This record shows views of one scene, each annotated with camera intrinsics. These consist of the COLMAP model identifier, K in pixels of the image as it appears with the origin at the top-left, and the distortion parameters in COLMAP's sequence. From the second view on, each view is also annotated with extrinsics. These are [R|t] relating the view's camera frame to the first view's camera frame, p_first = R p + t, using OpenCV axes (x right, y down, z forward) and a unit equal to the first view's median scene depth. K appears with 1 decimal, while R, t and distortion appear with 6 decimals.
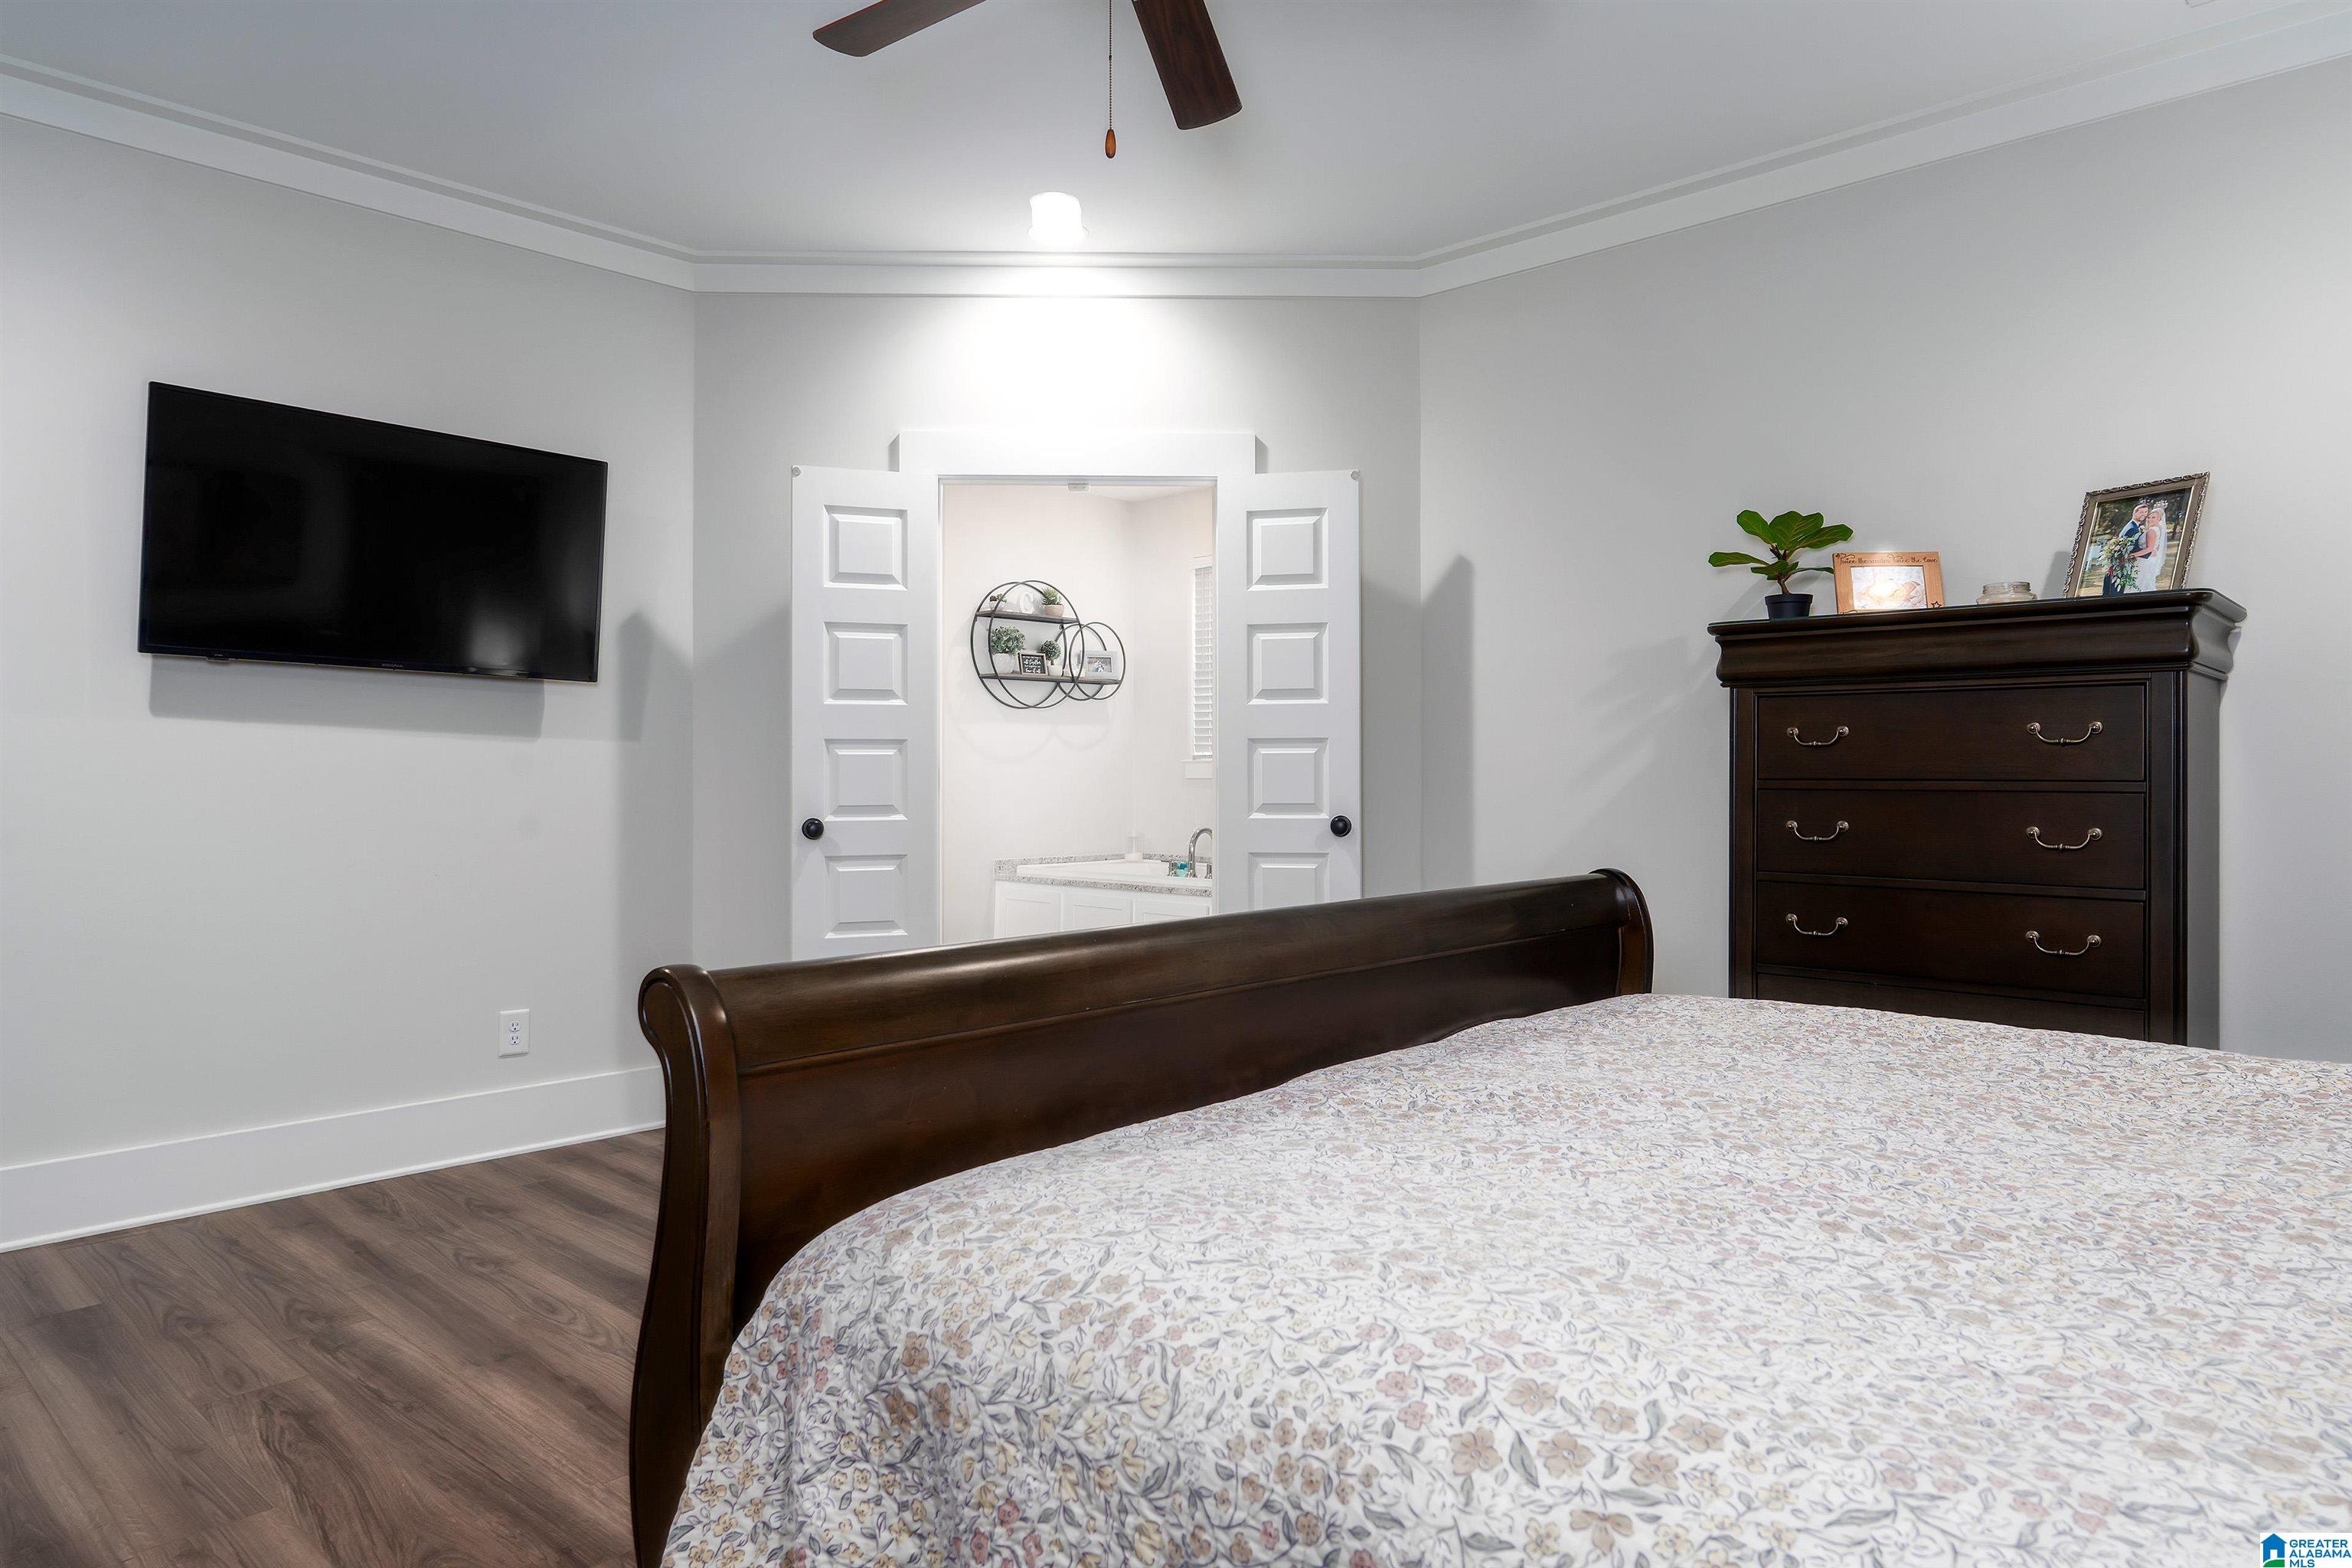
lens RADIAL K [[1467.2, 0, 1176.0], [0, 1467.2, 784.0], [0, 0, 1]] dist [-0.007155, -0.001511]
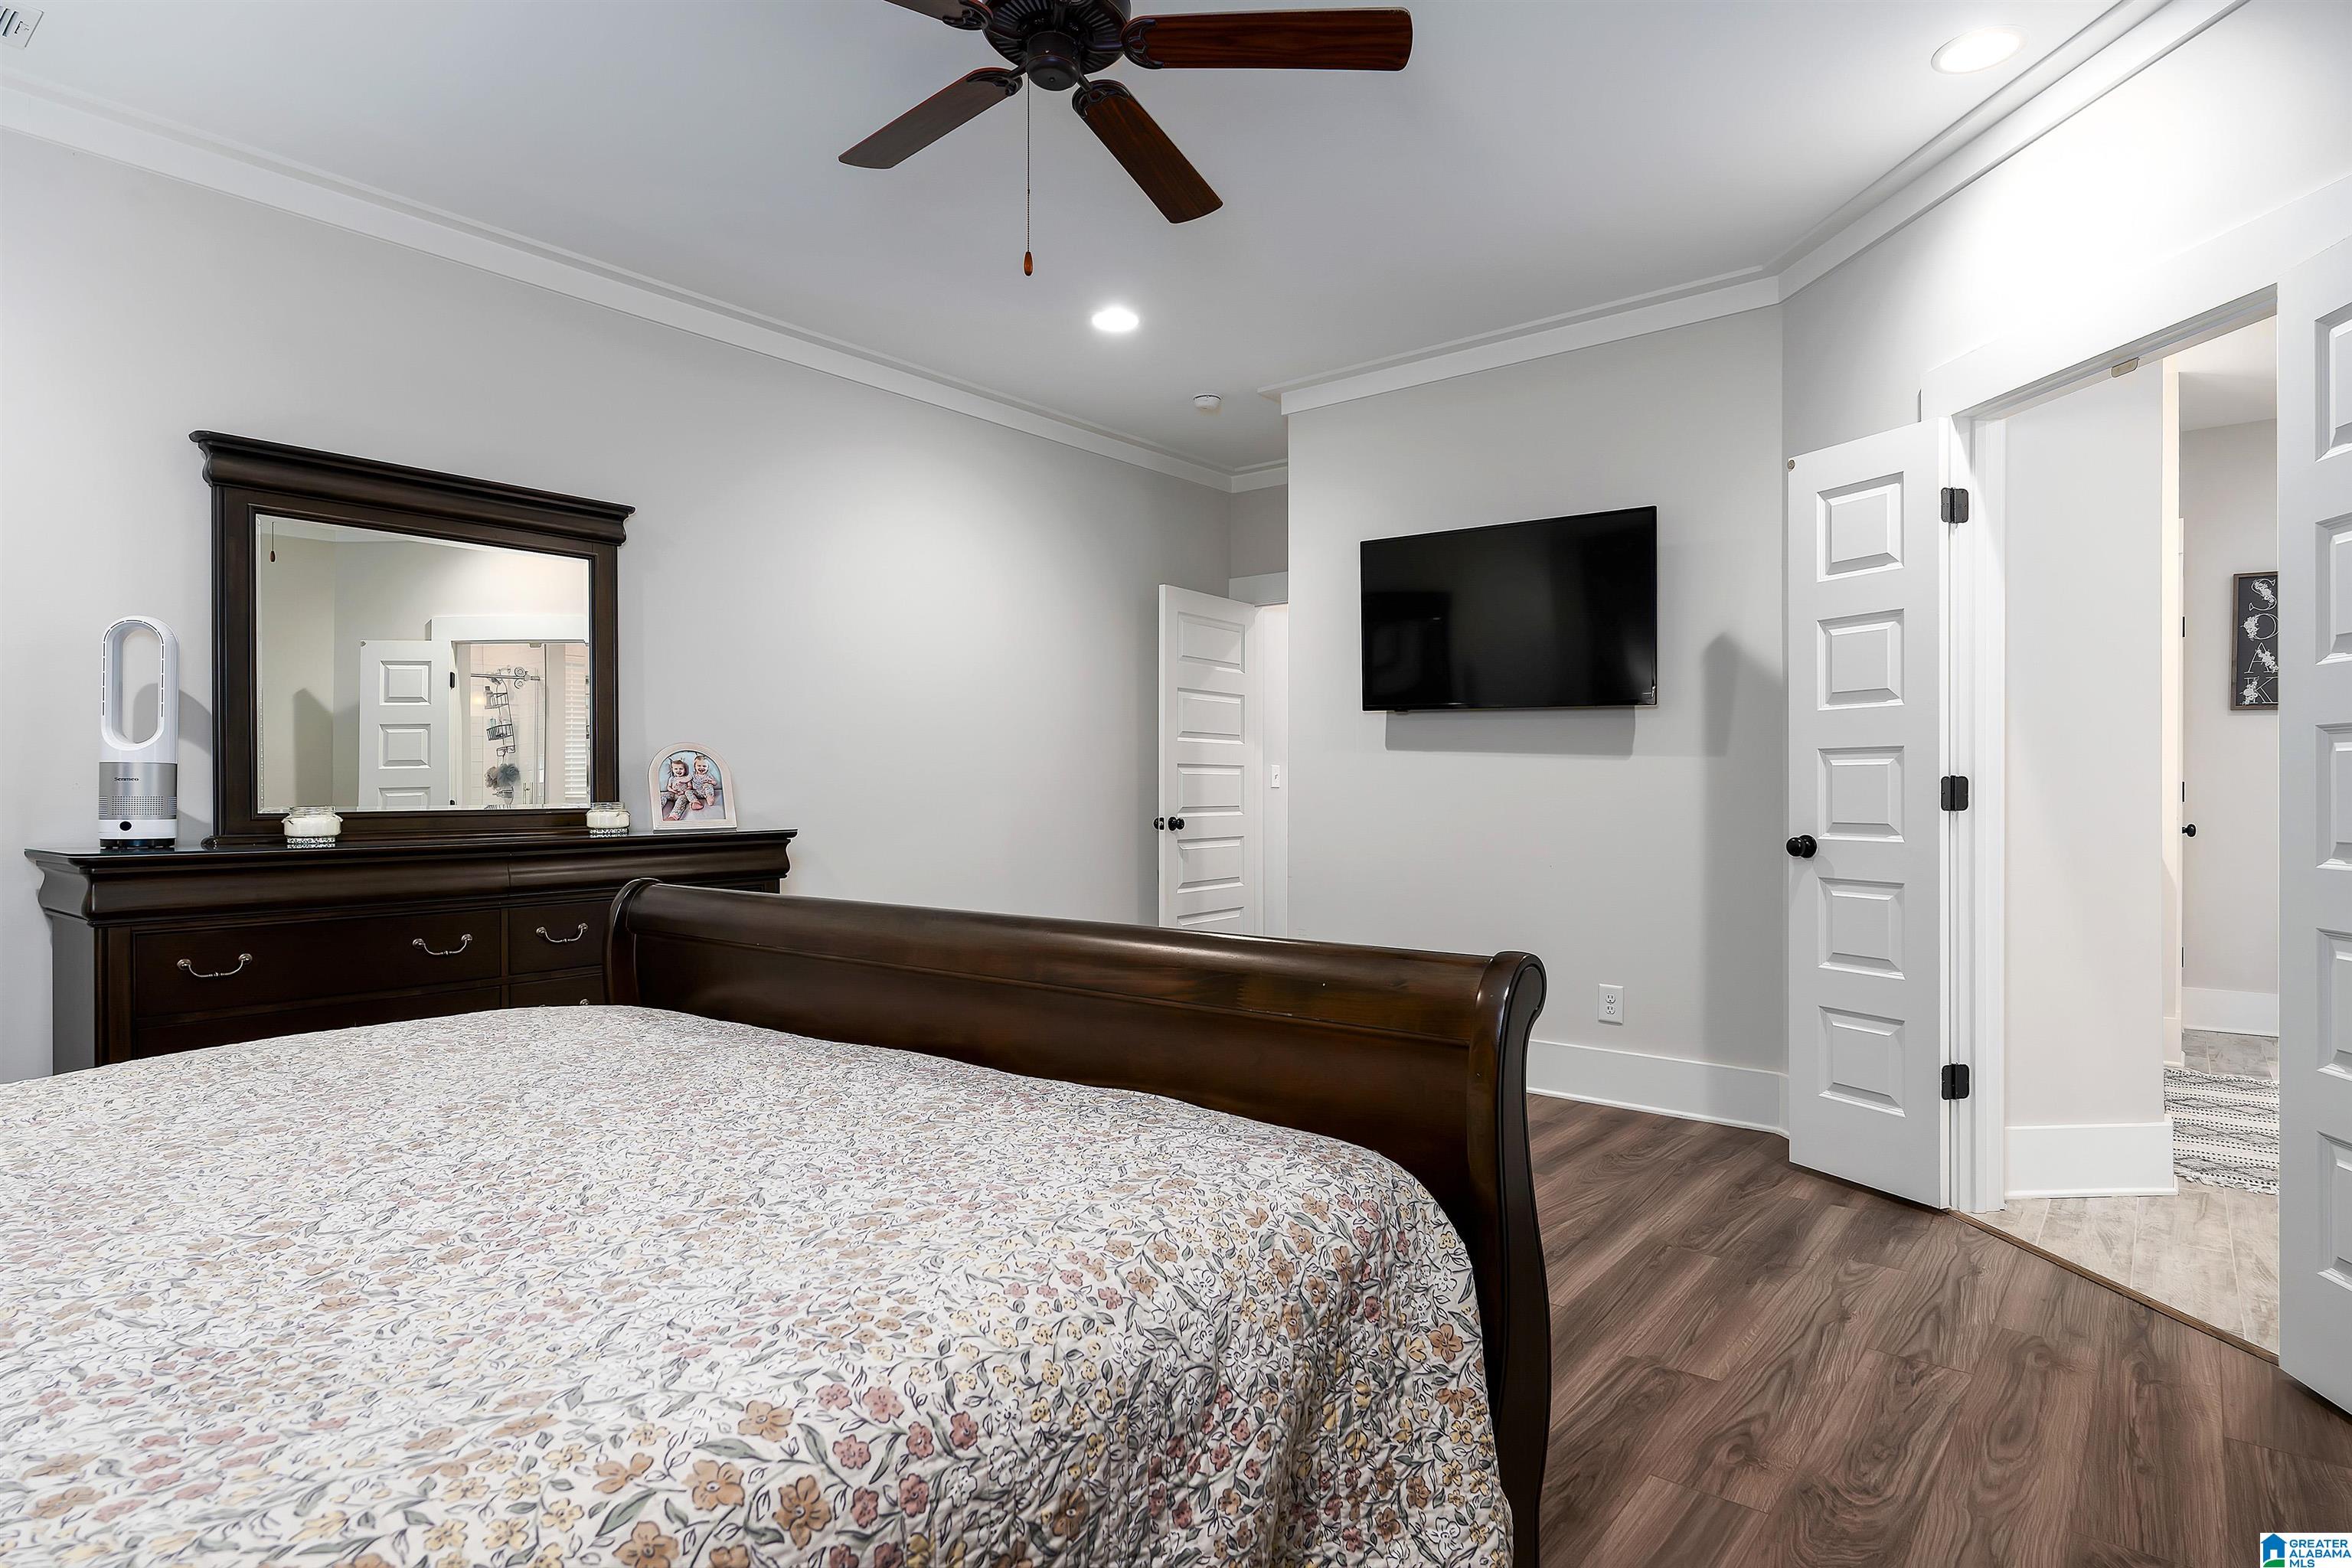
lens RADIAL K [[1253.4, 0, 1176.0], [0, 1253.4, 784.0], [0, 0, 1]] dist [0.002902, 0.000580]
pose [[0.057229, 0.000648, -0.998361, 0.520612], [-0.008652, 0.999963, 0.000153, -0.005437], [0.998324, 0.008629, 0.057232, 0.562578]]
